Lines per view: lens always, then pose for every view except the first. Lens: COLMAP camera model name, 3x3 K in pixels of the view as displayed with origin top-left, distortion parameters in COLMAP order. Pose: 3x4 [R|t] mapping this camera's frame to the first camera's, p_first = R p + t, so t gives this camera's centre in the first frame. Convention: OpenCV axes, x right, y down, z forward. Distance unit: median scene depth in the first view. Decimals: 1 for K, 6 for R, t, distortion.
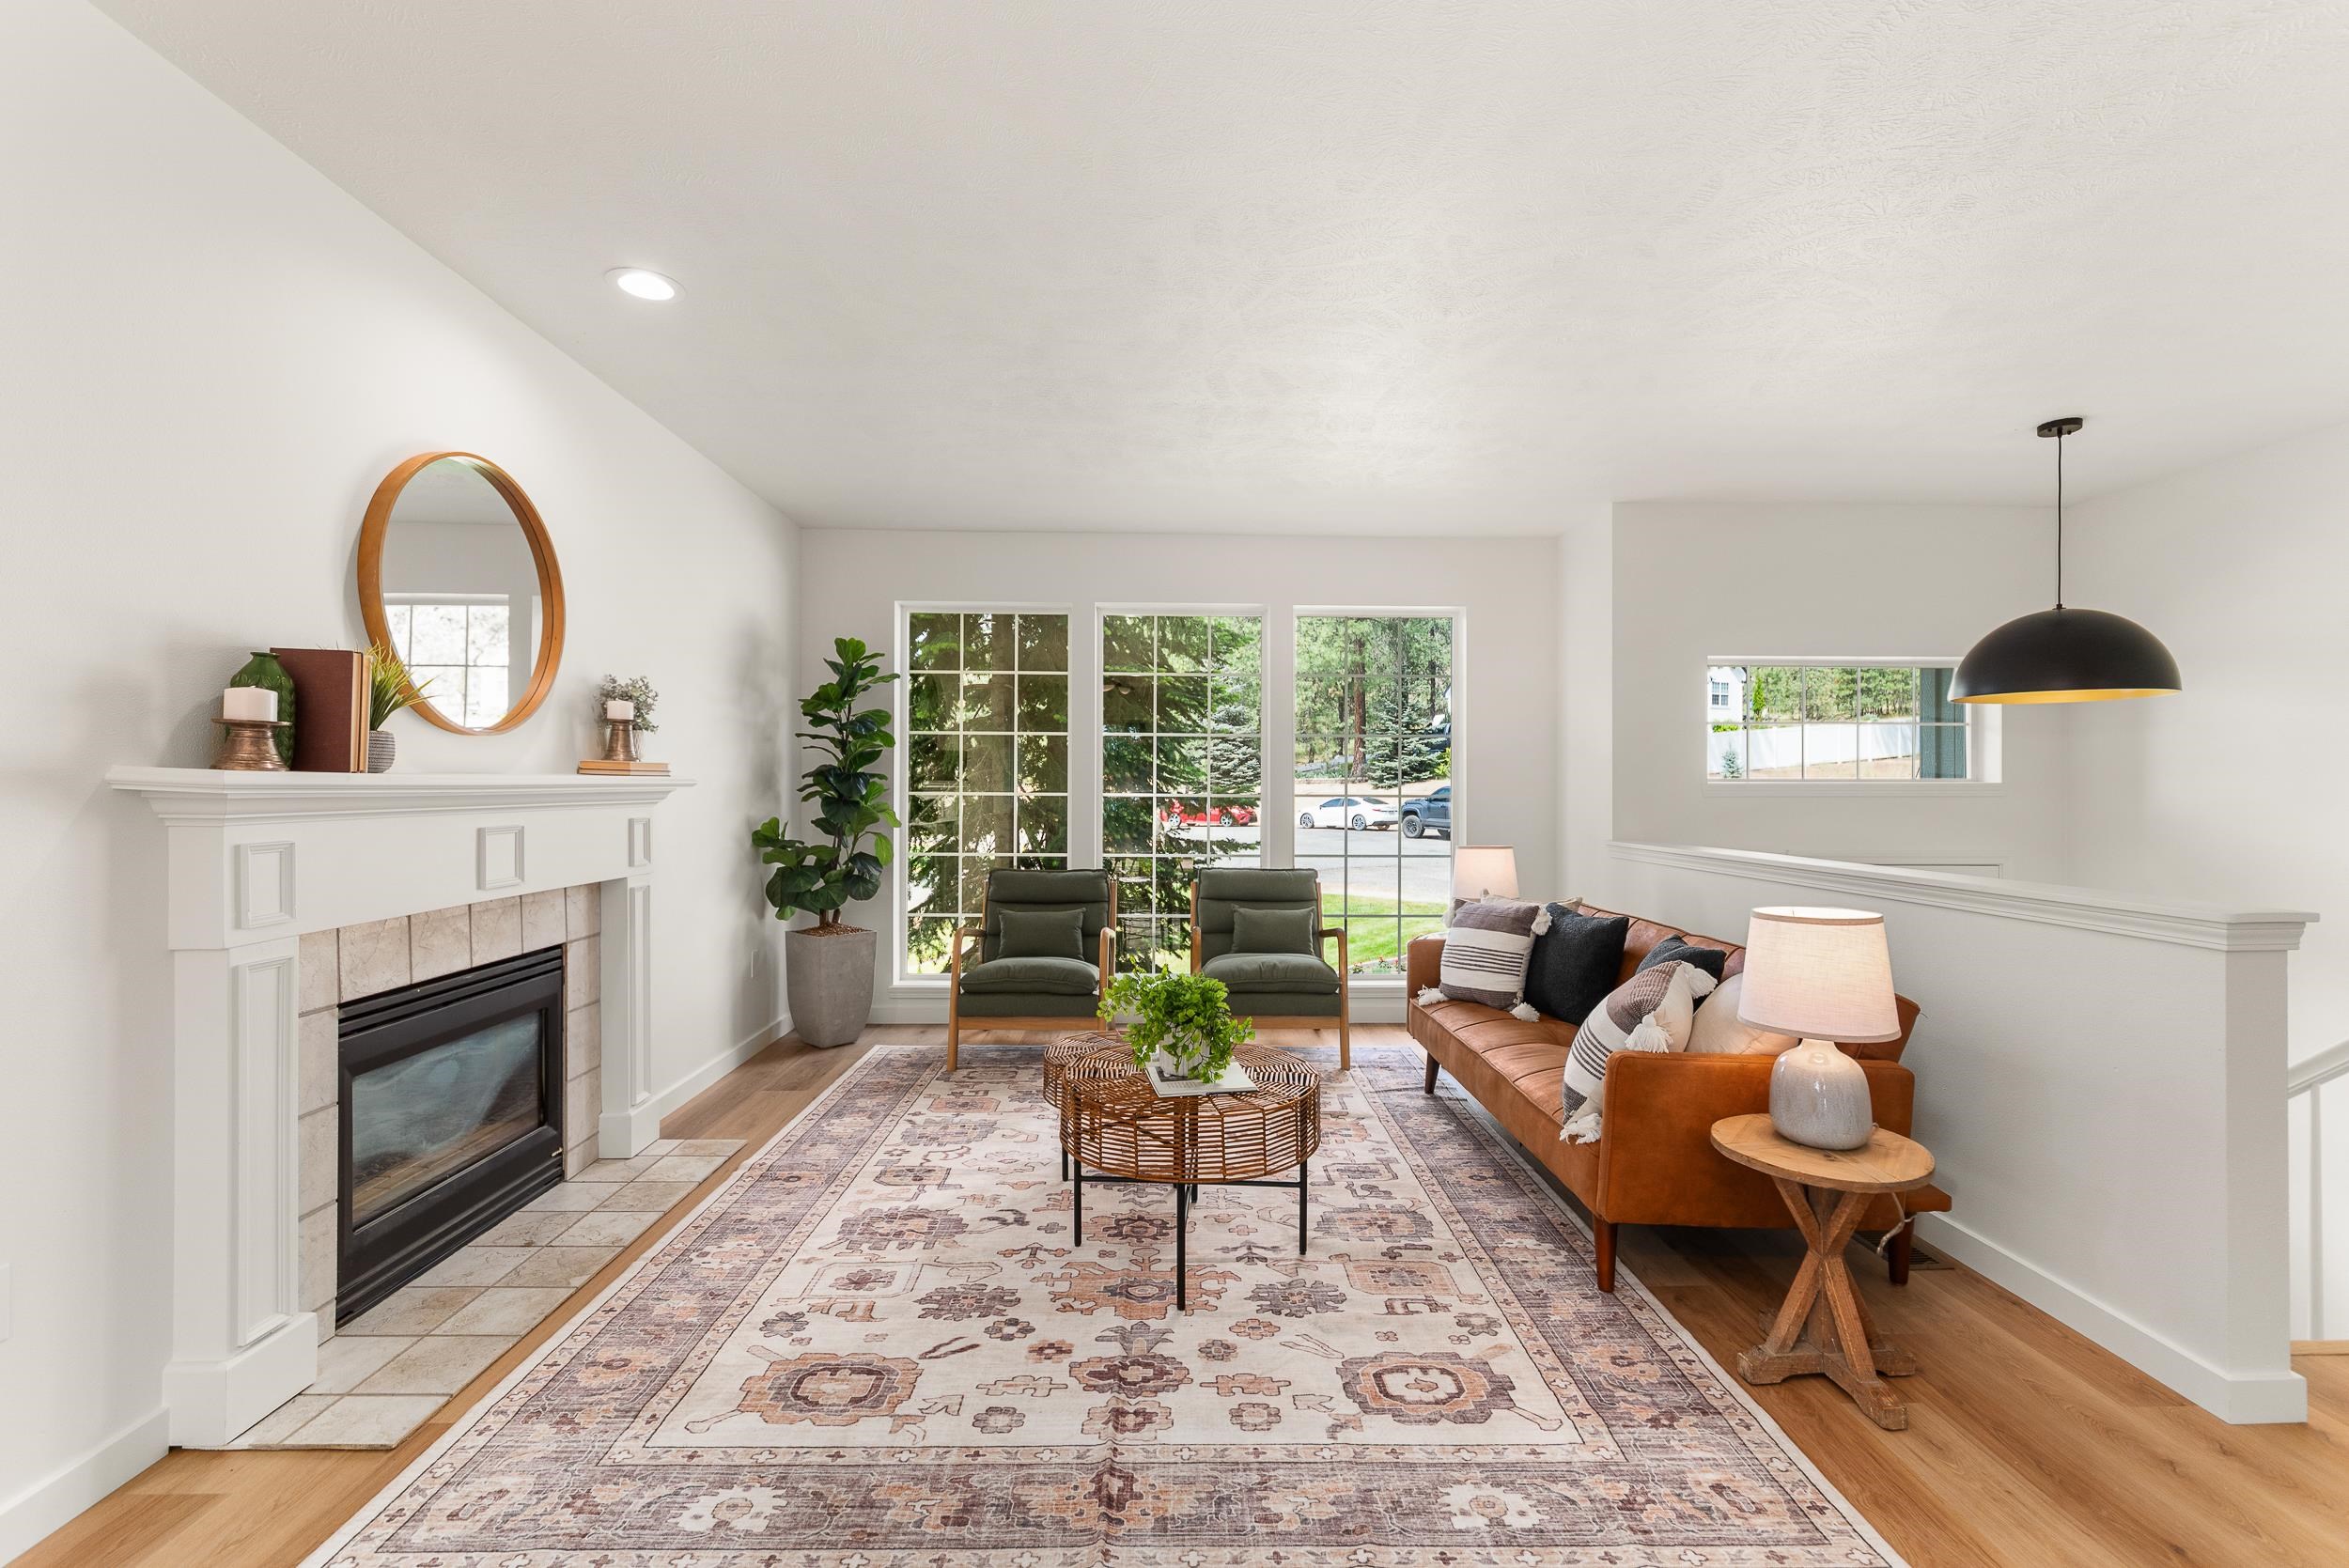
lens RADIAL K [[988.7, 0, 1169.8], [0, 988.7, 780.8], [0, 0, 1]] dist [-0.002374, -0.000672]
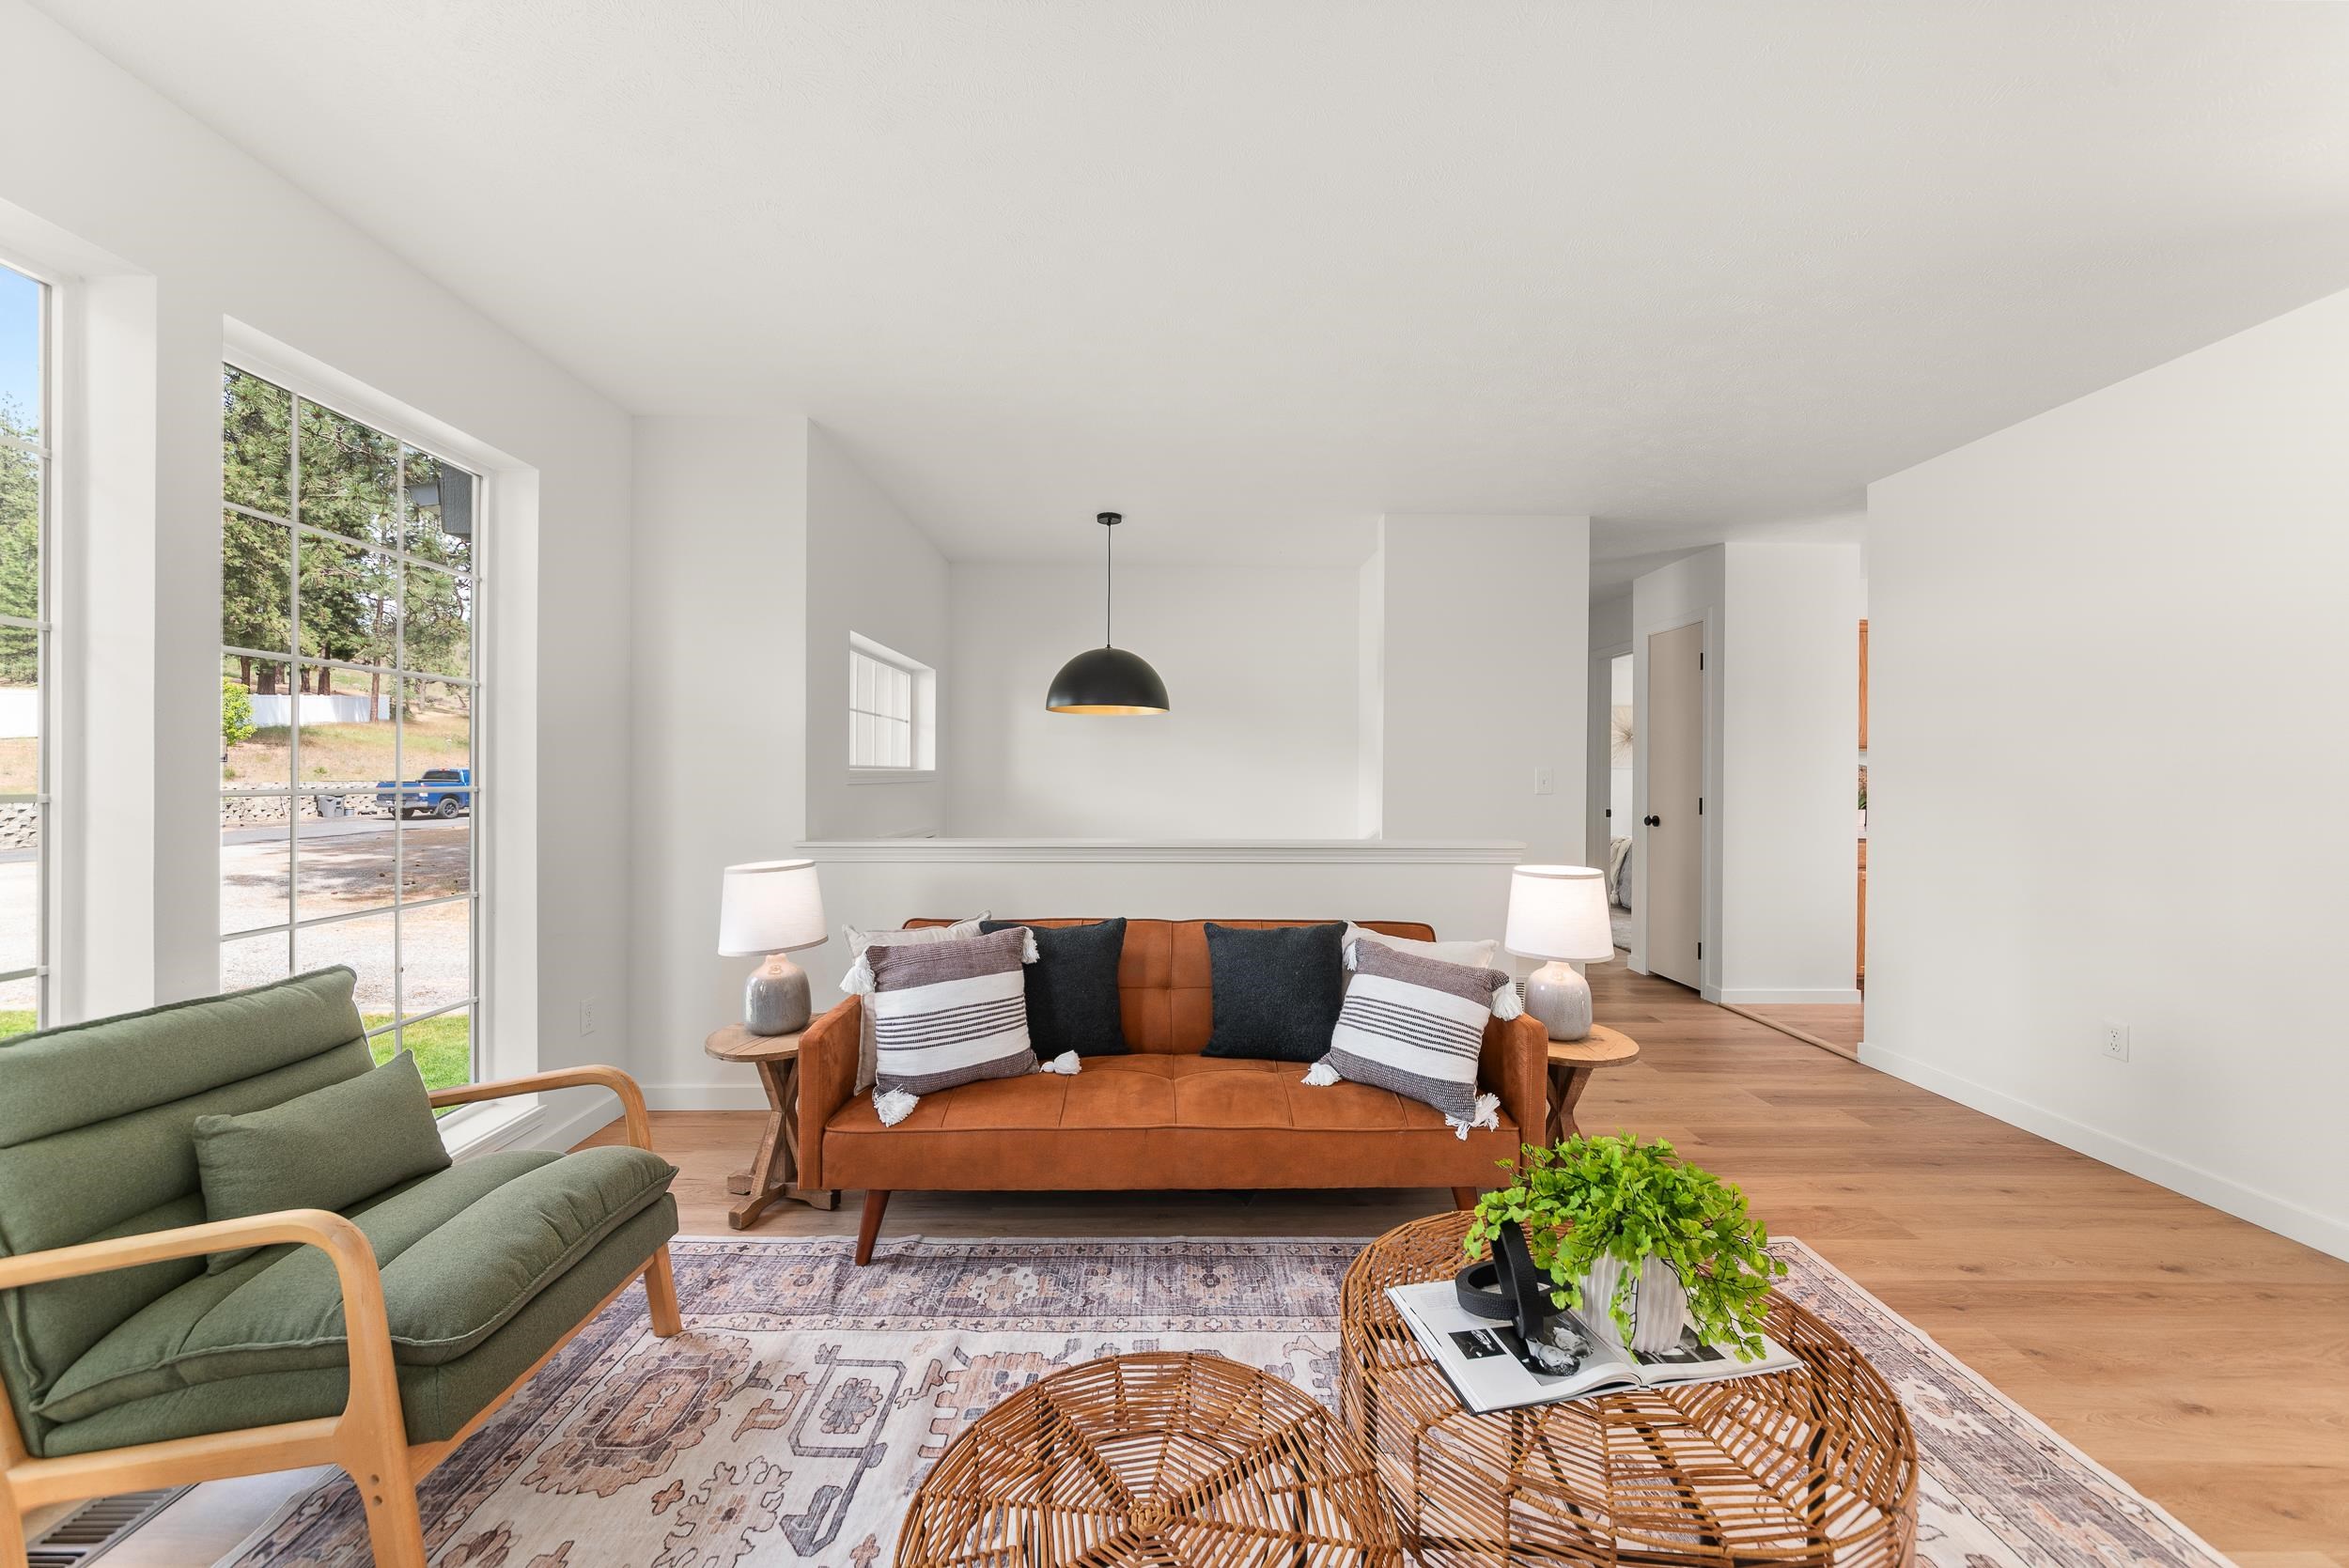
lens RADIAL K [[857.3, 0, 1168.1], [0, 857.3, 779.9], [0, 0, 1]] dist [0.012649, -0.013946]
pose [[0.000724, -0.009946, 0.999950, -0.452135], [-0.010730, 0.999893, 0.009953, 0.000291], [-0.999942, -0.010736, 0.000617, 1.295542]]
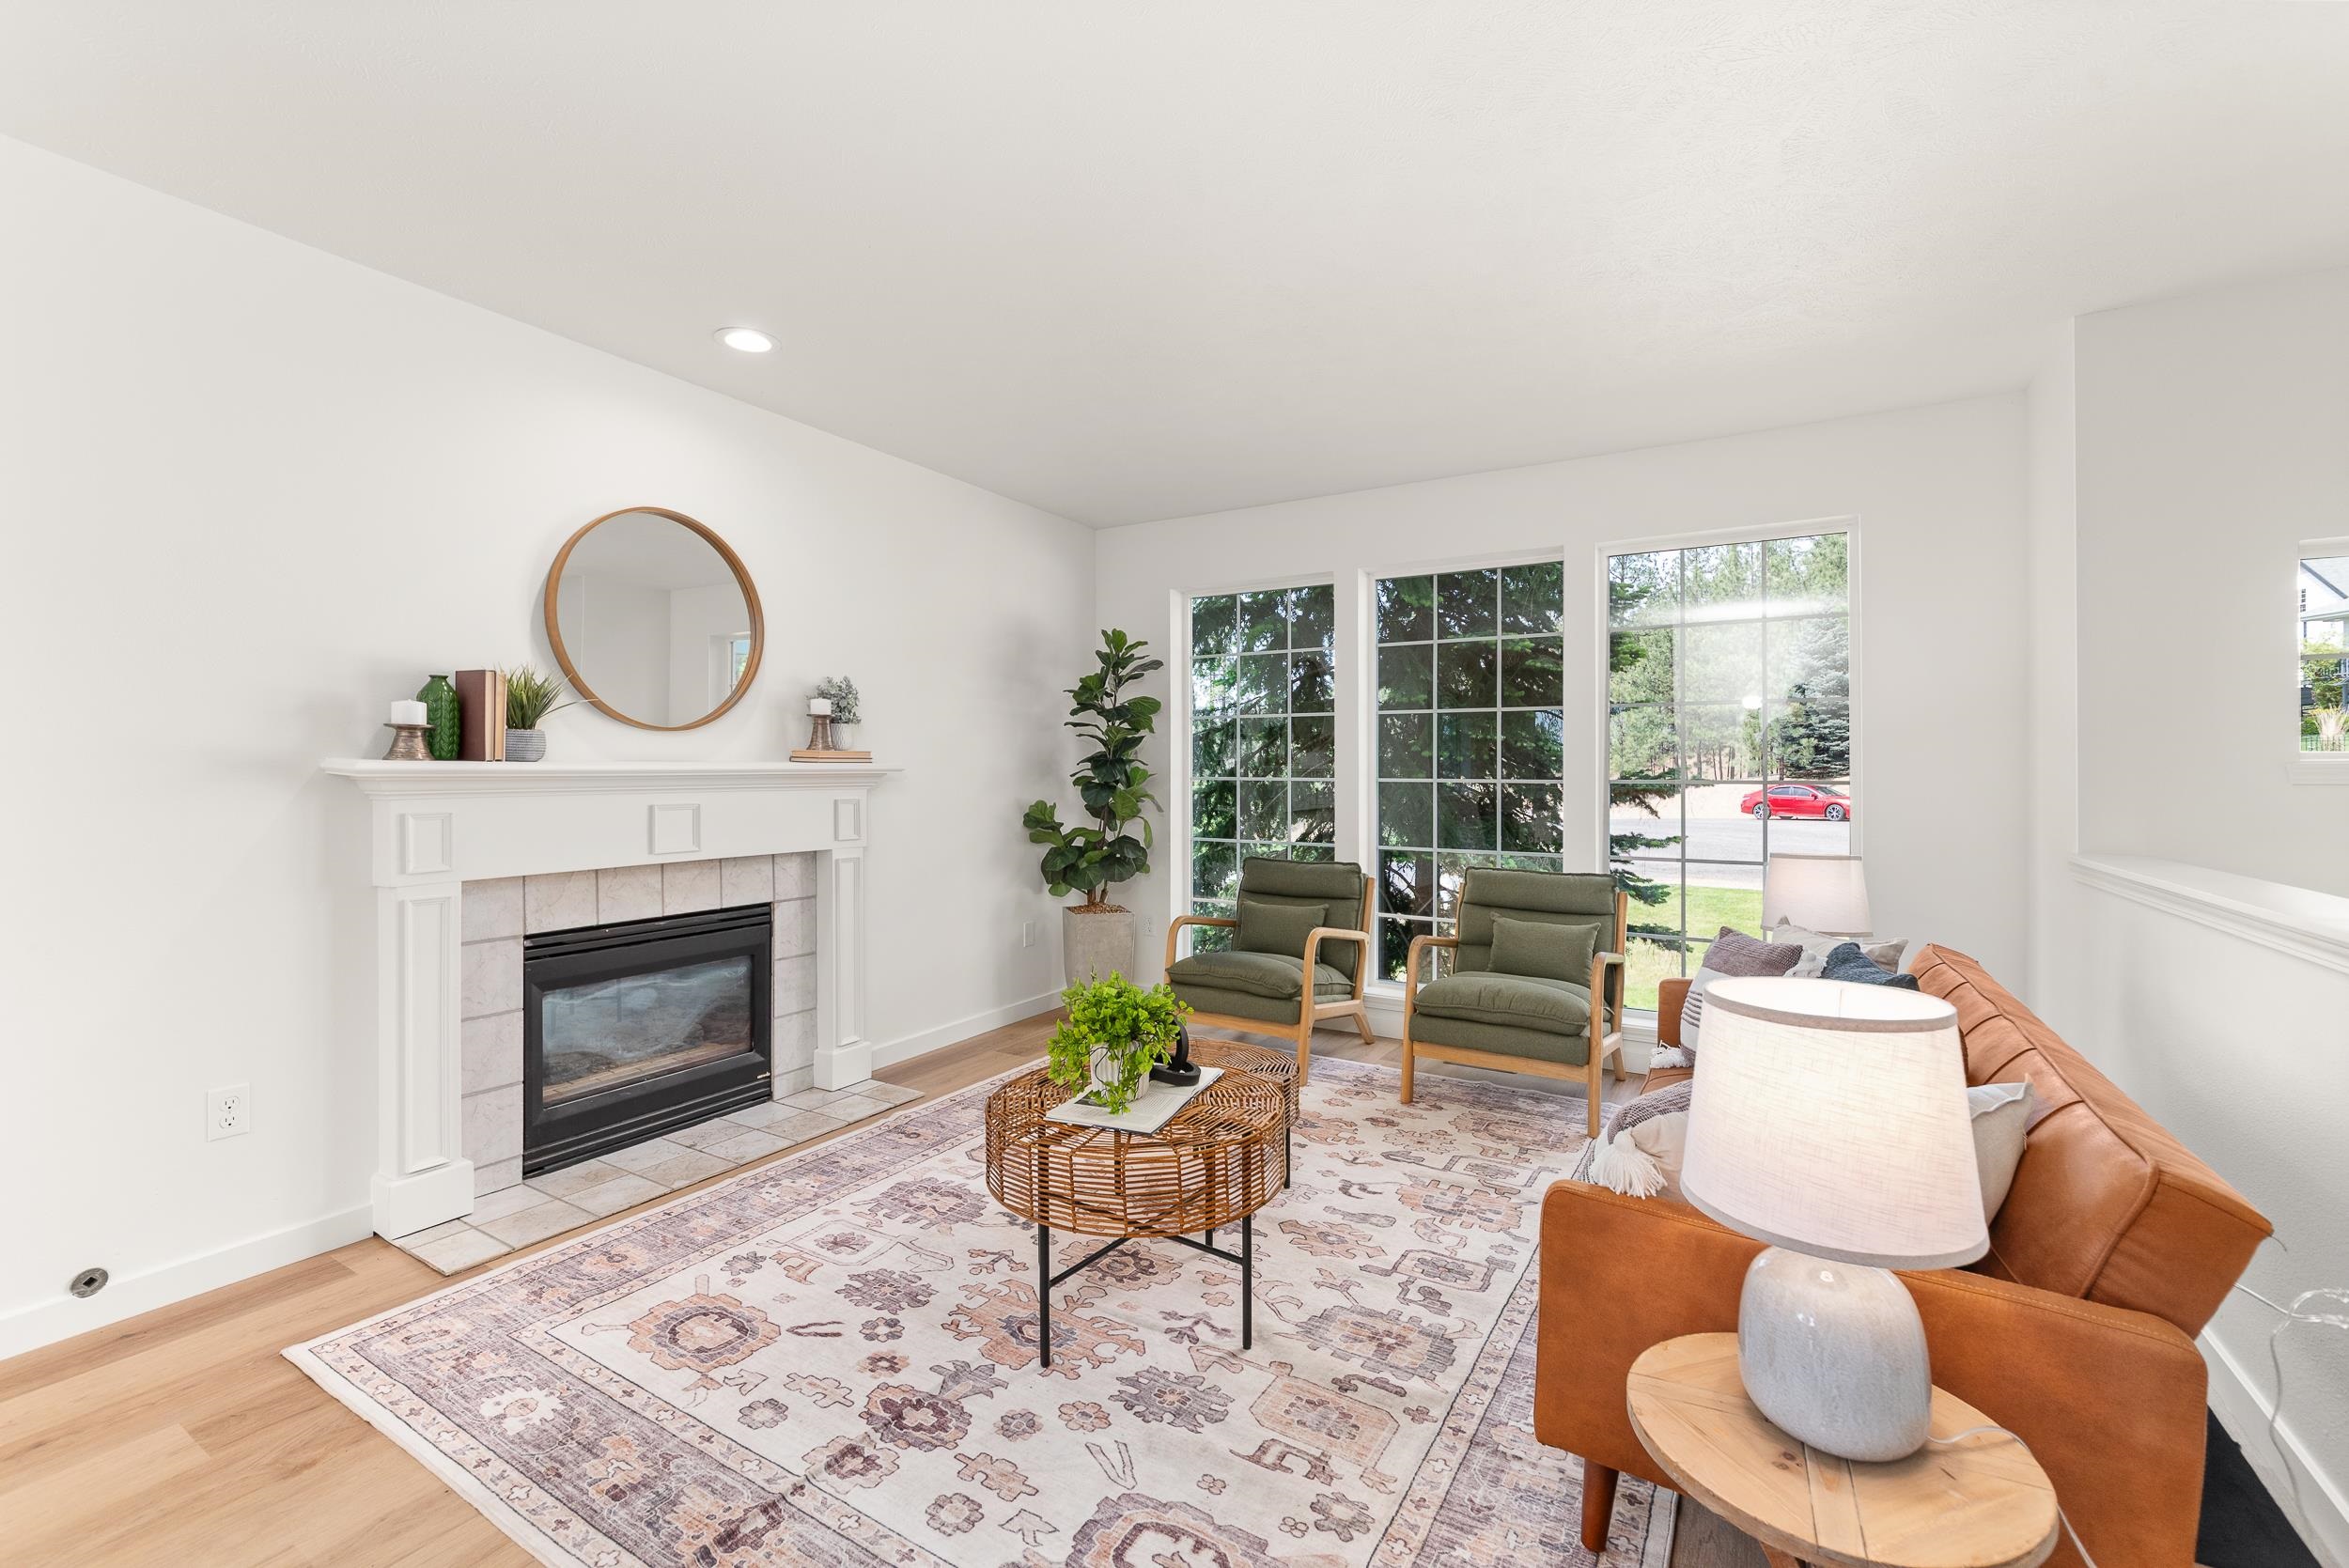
lens RADIAL K [[988.7, 0, 1169.8], [0, 988.7, 780.8], [0, 0, 1]] dist [-0.002374, -0.000672]
pose [[0.846574, 0.003872, -0.532256, 0.534459], [0.004037, 0.999898, 0.013694, 0.002705], [0.532255, -0.013742, 0.846472, 0.301561]]
